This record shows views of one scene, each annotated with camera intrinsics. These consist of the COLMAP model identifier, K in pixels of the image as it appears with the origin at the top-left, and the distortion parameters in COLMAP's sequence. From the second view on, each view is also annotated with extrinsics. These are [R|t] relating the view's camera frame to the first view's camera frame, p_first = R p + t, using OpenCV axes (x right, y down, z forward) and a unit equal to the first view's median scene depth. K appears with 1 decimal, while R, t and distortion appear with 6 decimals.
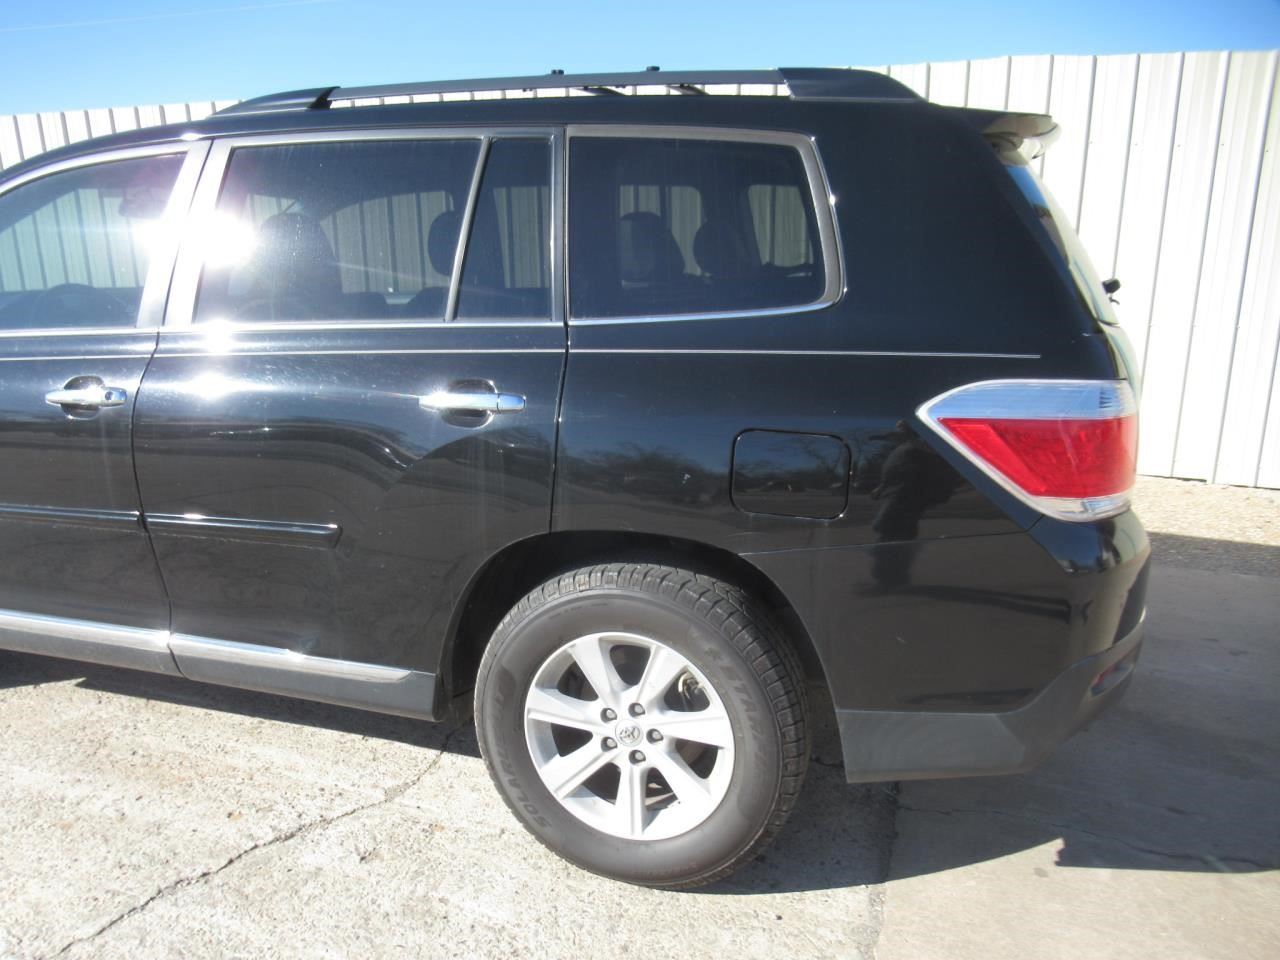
lens RADIAL K [[786.8, 0, 675.6], [0, 786.8, 479.6], [0, 0, 1]] dist [-0.029567, -0.008026]
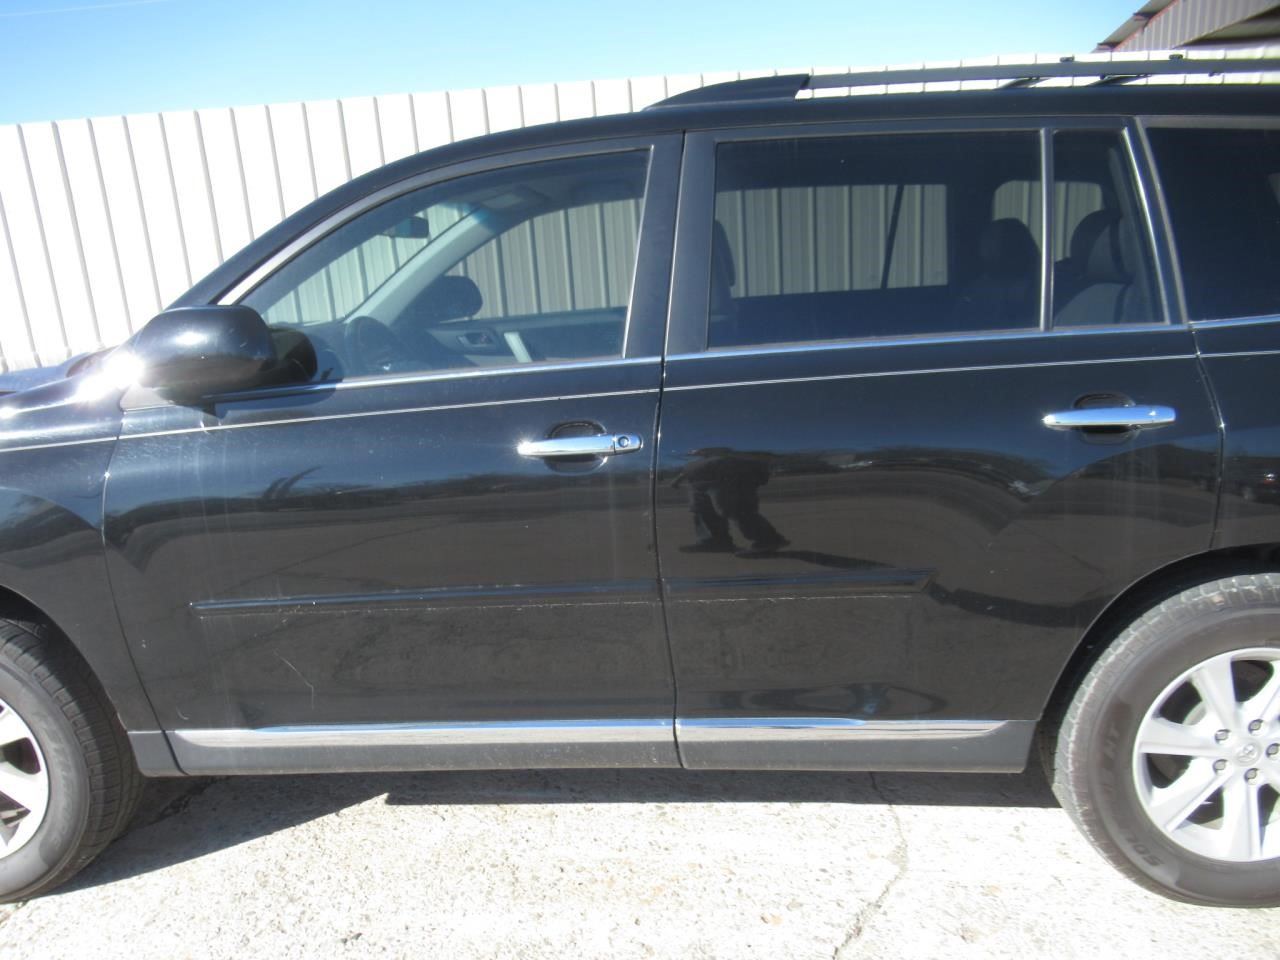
lens RADIAL K [[786.8, 0, 675.6], [0, 786.8, 479.6], [0, 0, 1]] dist [-0.029567, -0.008026]
pose [[0.984270, -0.086530, 0.154033, -0.821579], [0.087439, 0.996170, 0.000876, -0.065953], [-0.153519, 0.012606, 0.988065, 0.167976]]
